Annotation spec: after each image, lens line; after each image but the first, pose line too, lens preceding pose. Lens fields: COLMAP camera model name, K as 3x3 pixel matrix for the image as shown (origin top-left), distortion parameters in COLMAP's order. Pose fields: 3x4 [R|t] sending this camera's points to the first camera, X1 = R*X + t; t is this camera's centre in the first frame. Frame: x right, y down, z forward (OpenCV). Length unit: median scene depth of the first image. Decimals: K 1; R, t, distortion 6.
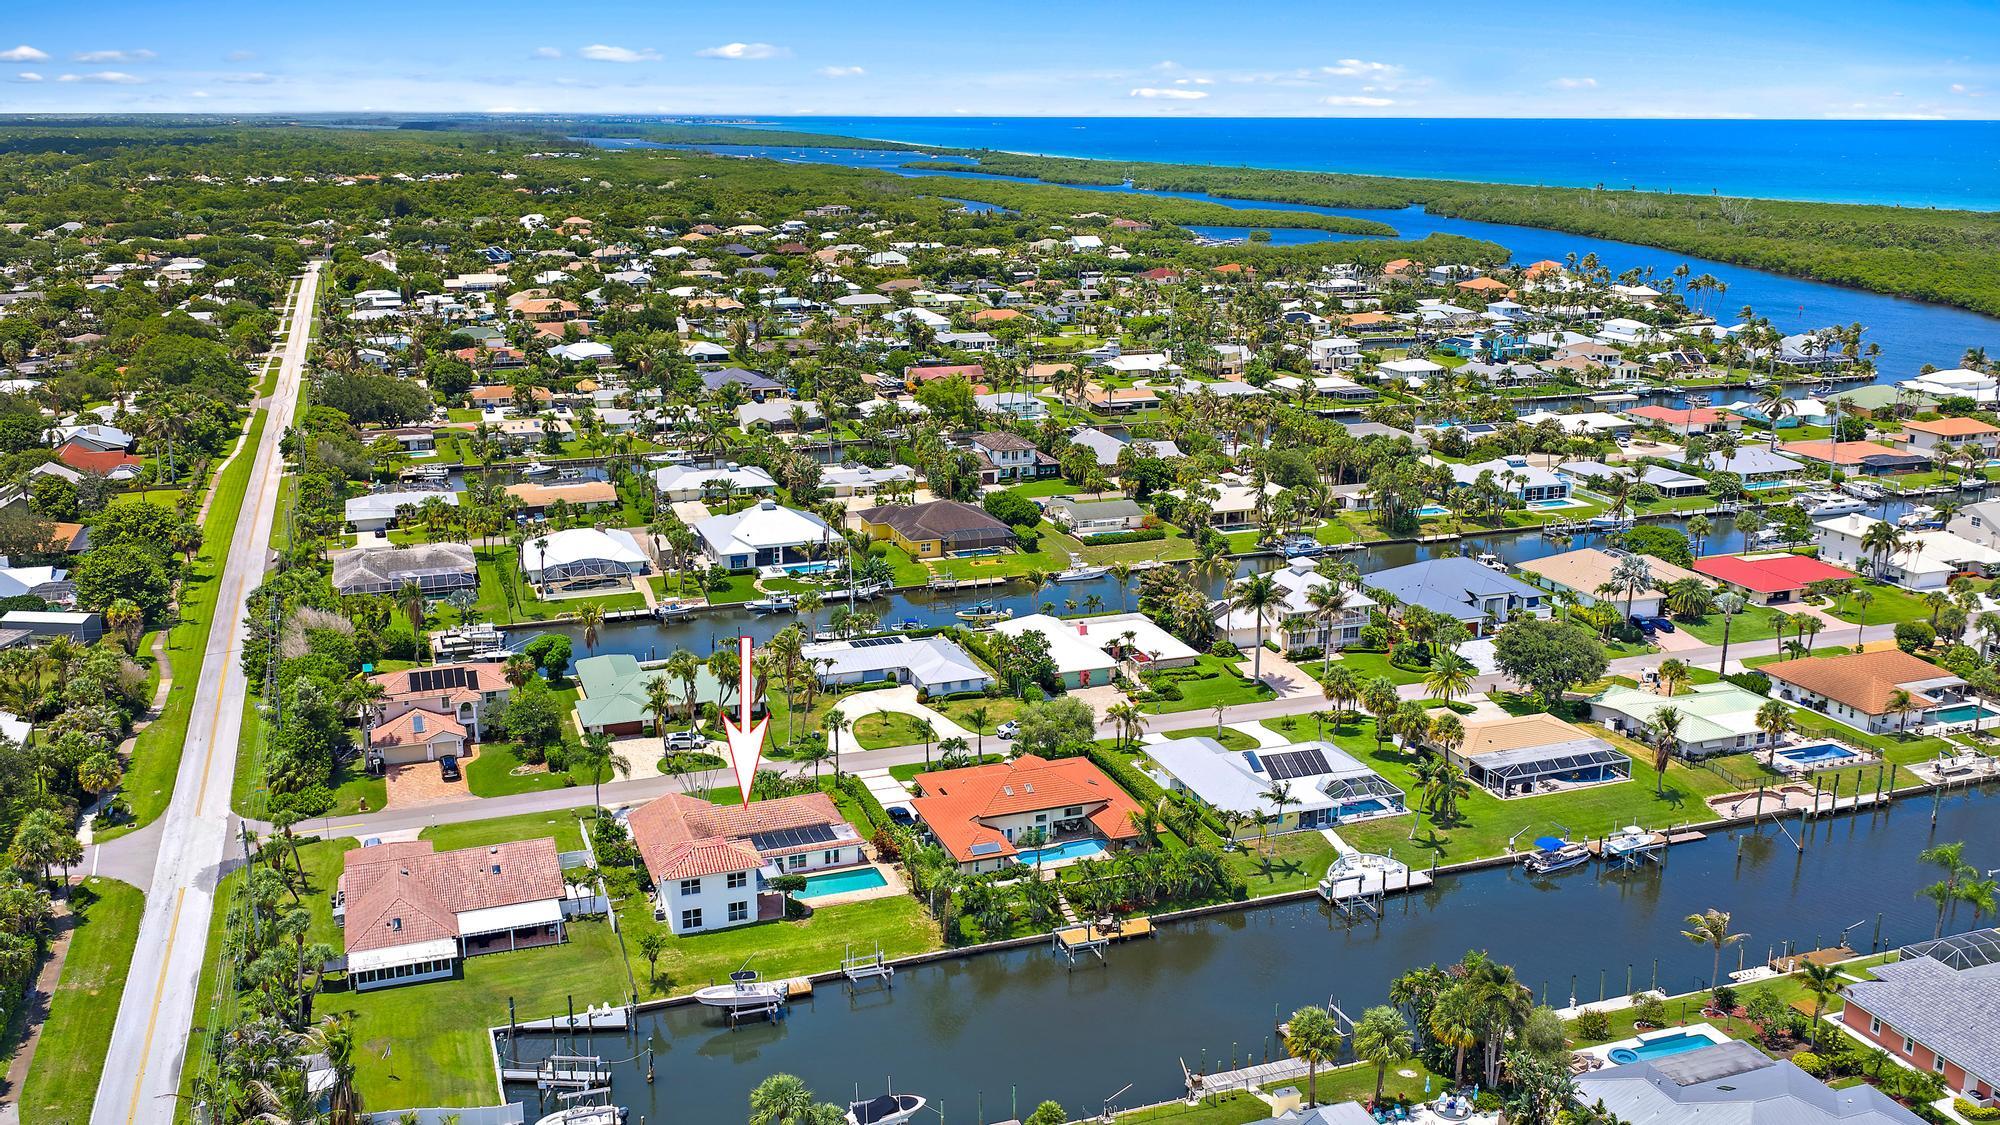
lens RADIAL K [[1690.5, 0, 1000.0], [0, 1690.5, 562.5], [0, 0, 1]] dist [0.011122, -0.004982]
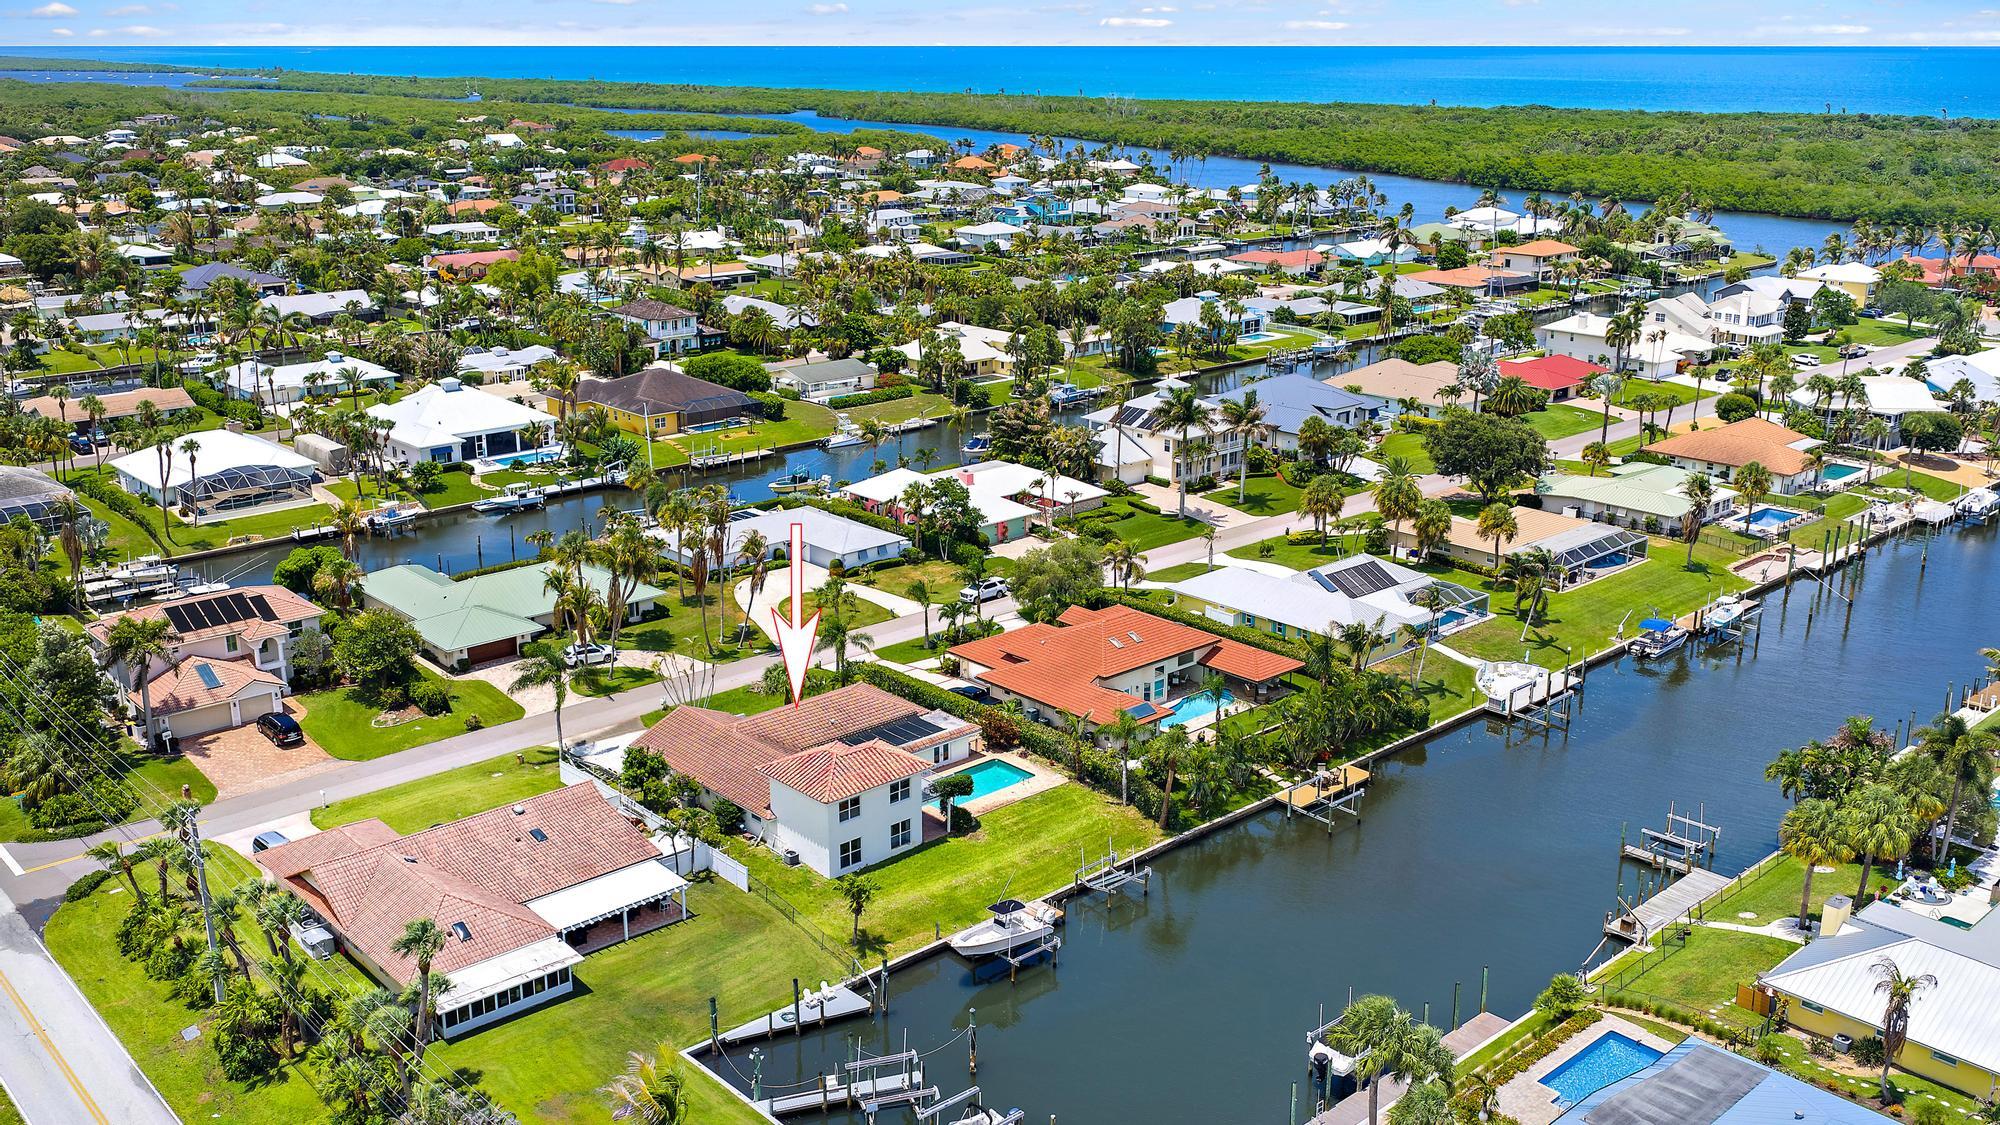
lens RADIAL K [[1738.4, 0, 1000.0], [0, 1738.4, 562.5], [0, 0, 1]] dist [0.013884, -0.009877]
pose [[0.926958, -0.110276, 0.358592, -0.290802], [0.098046, 0.993813, 0.052174, 0.044038], [-0.362127, -0.013205, 0.932035, 0.230088]]
